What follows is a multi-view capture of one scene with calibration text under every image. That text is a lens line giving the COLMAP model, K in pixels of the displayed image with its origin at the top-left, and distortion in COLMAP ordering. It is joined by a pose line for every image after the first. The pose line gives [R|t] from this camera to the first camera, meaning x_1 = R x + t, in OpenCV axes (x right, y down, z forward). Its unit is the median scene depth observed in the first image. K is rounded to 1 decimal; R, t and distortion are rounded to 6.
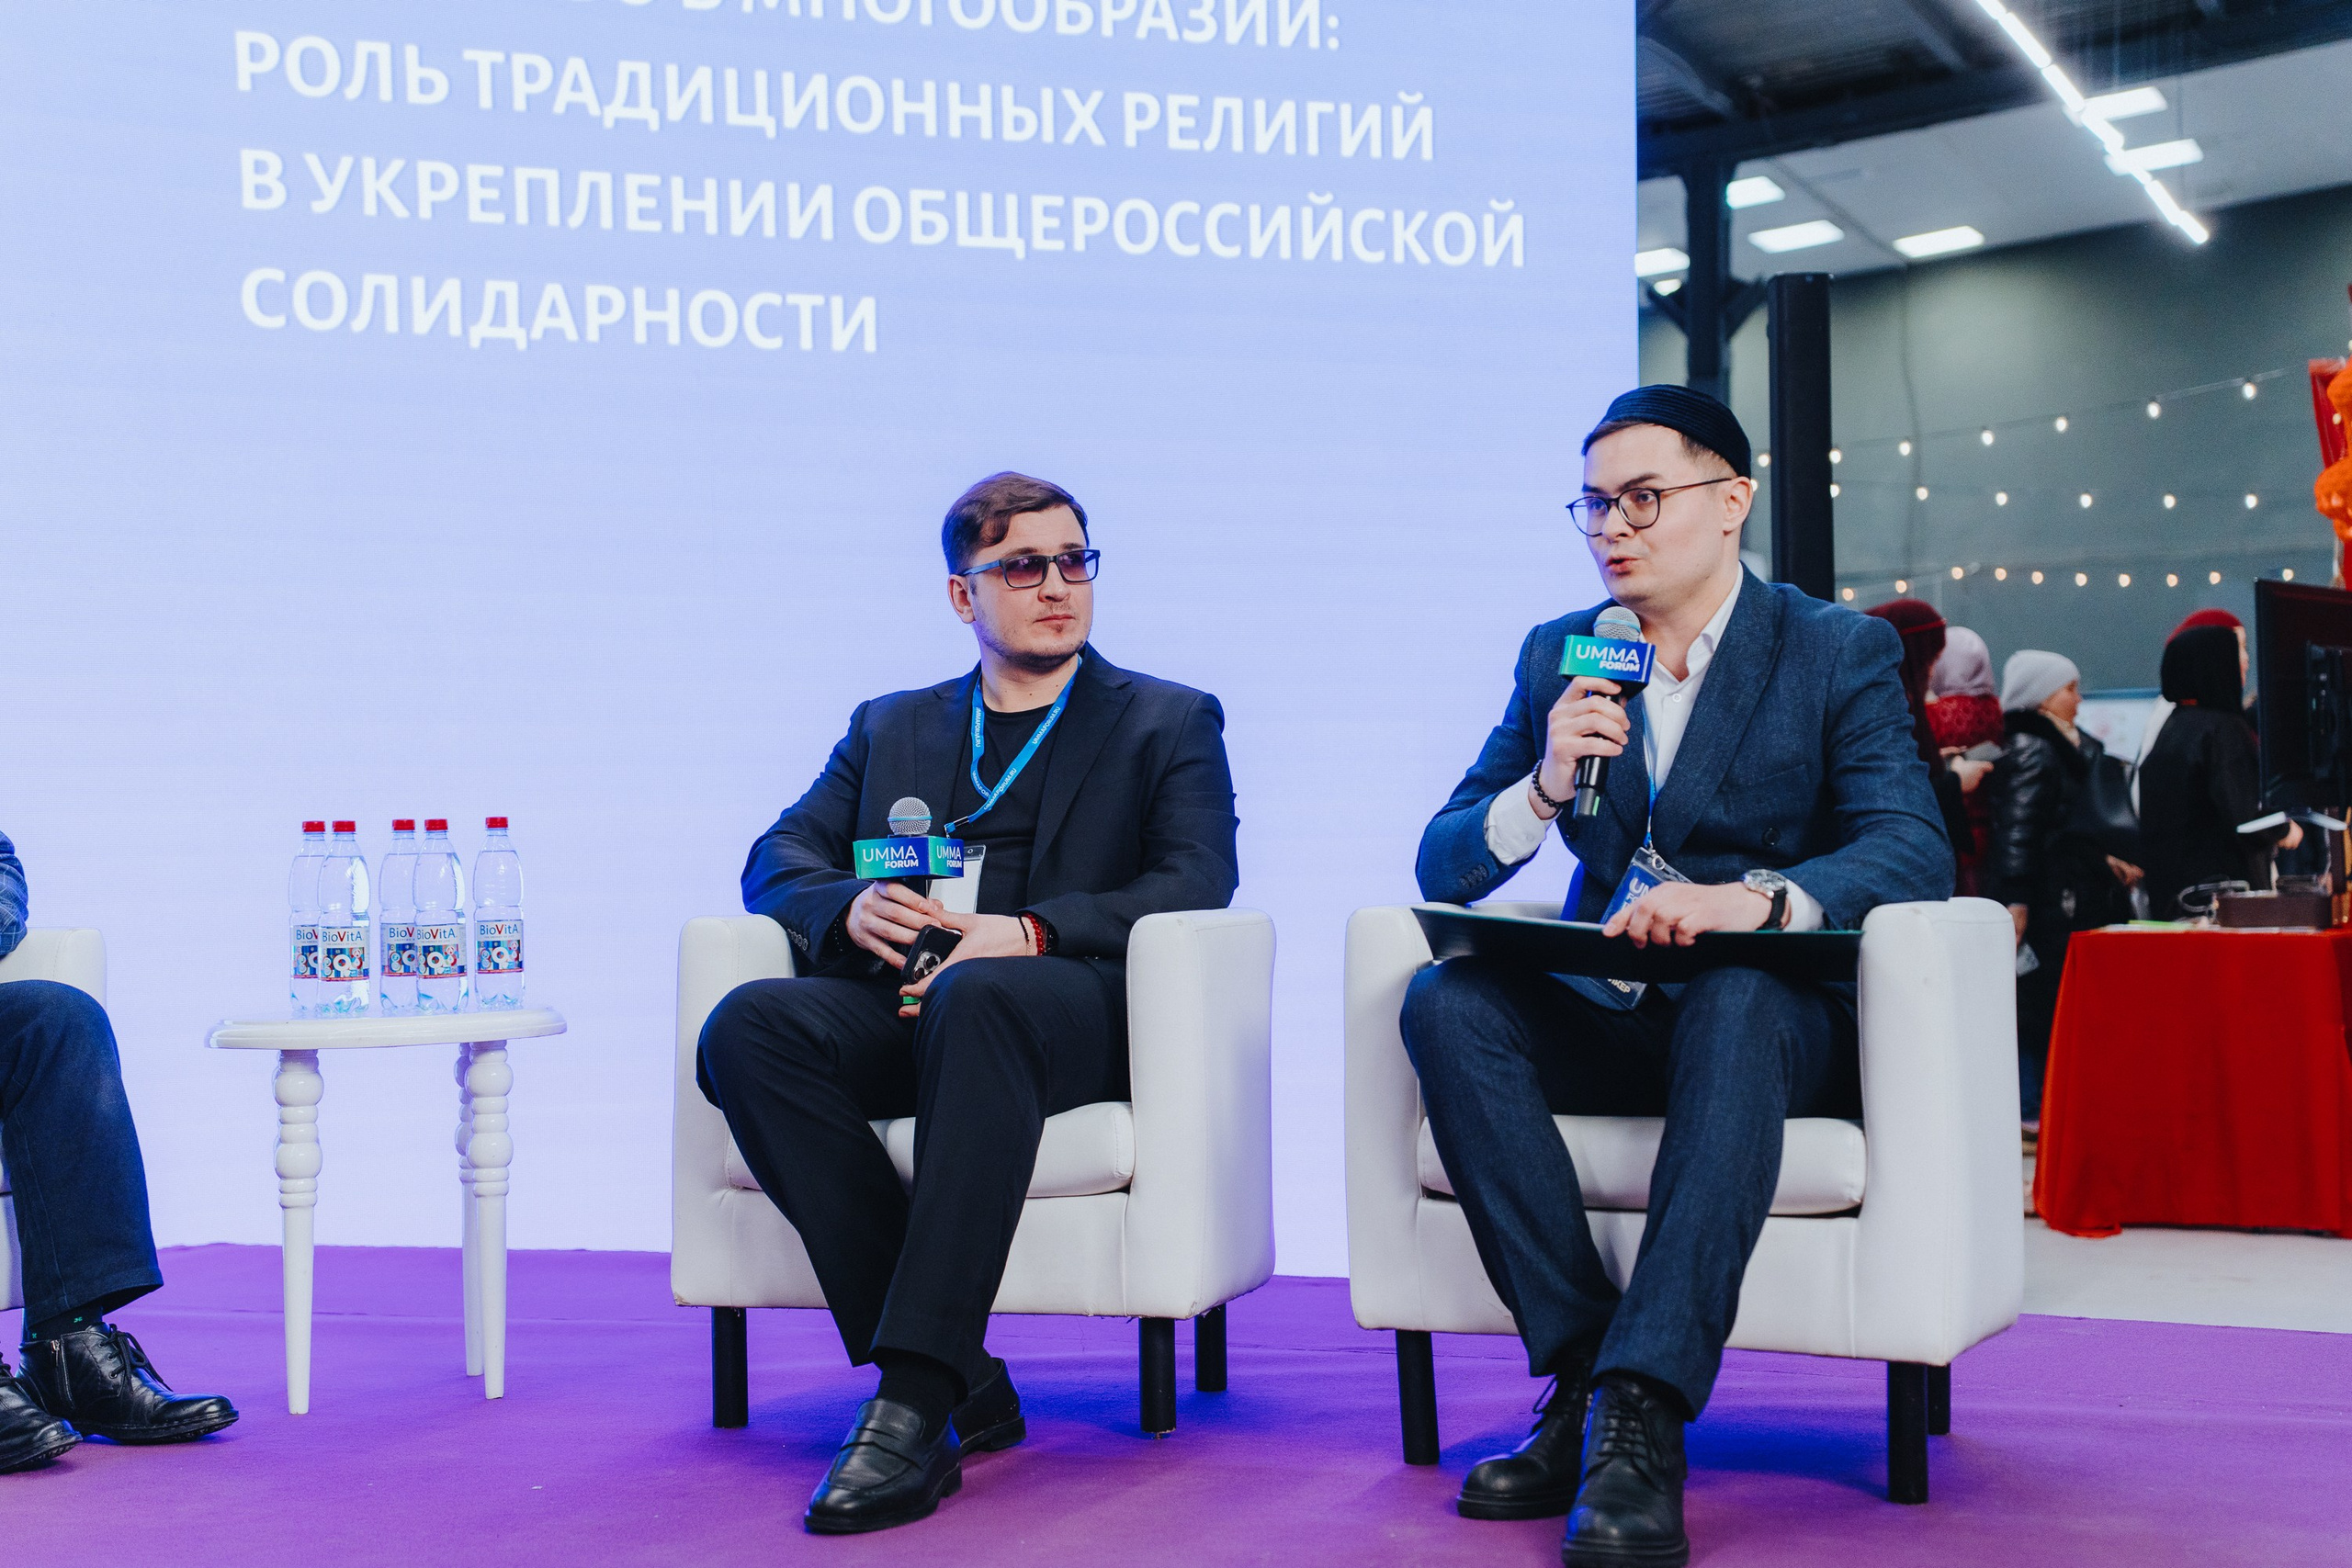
lens RADIAL K [[3457.3, 0, 1179.8], [0, 3457.3, 787.4], [0, 0, 1]] dist [0.276419, 0.000000]
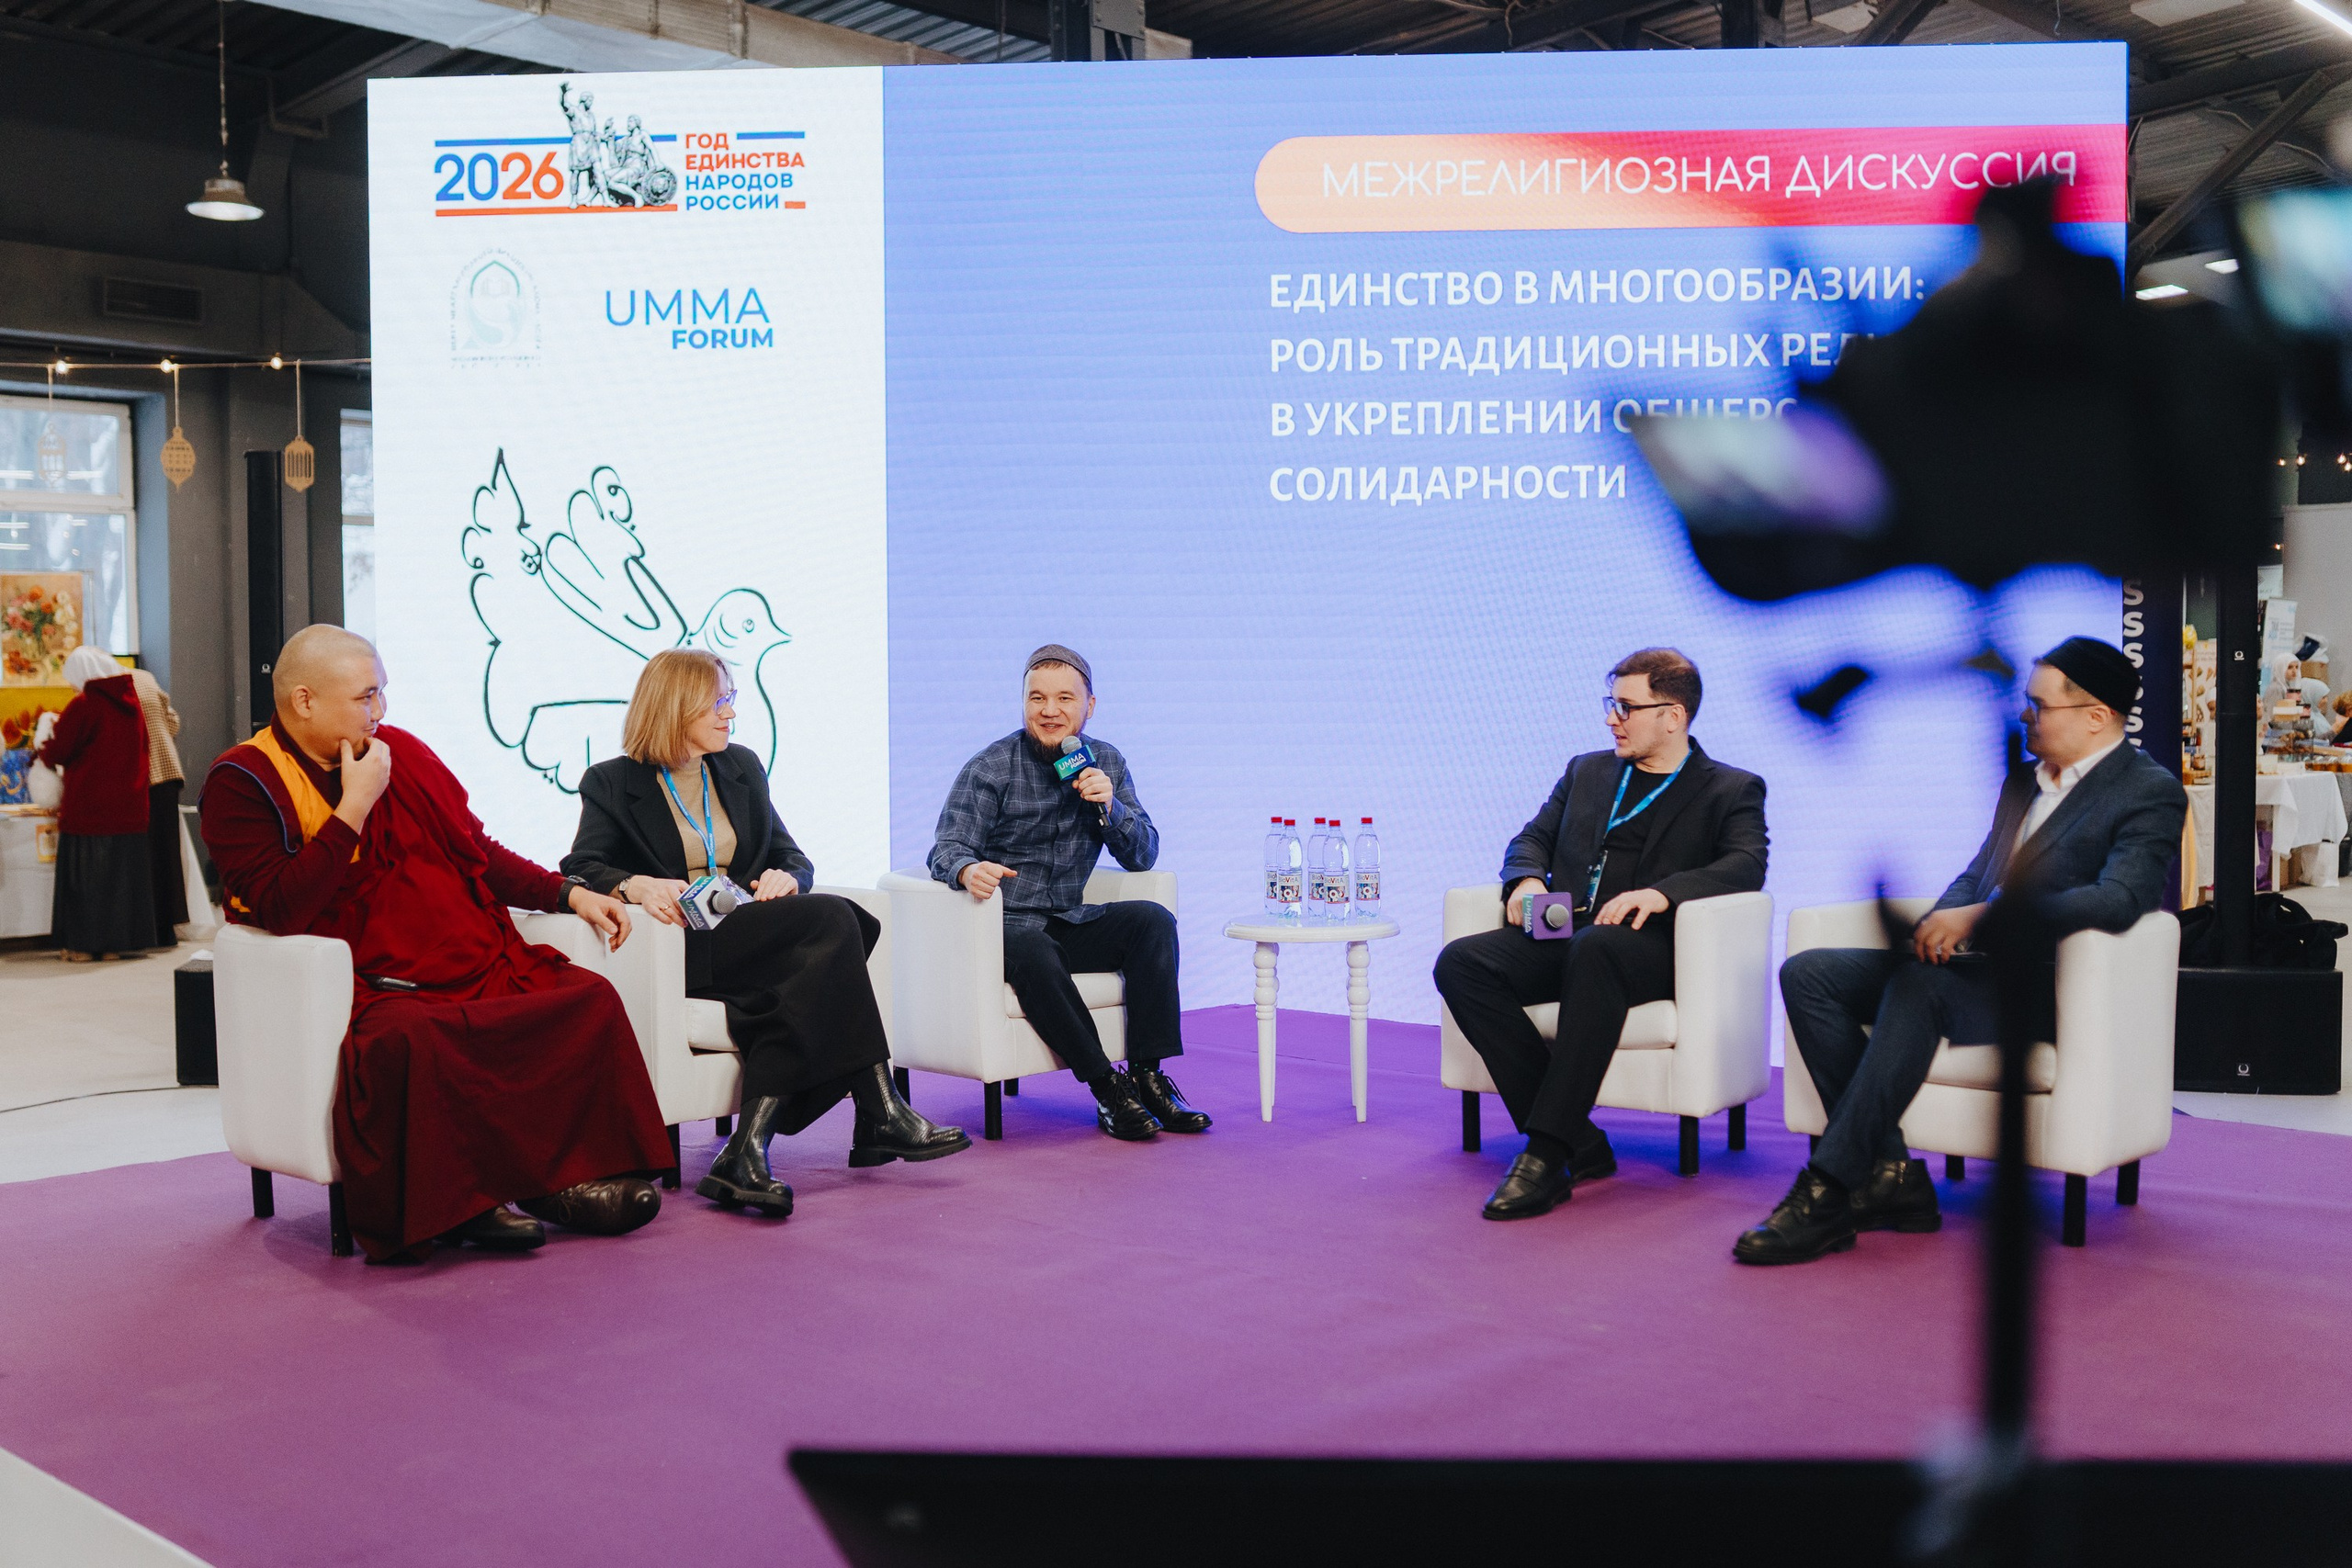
lens RADIAL K [[2298.6, 0, 1162.3], [0, 2298.6, 790.5], [0, 0, 1]] dist [0.000323, 0.000000]
pose [[0.946203, 0.023168, -0.322743, 0.066413], [-0.002837, 0.997989, 0.063322, -0.055142], [0.323561, -0.058999, 0.944366, -0.140087]]
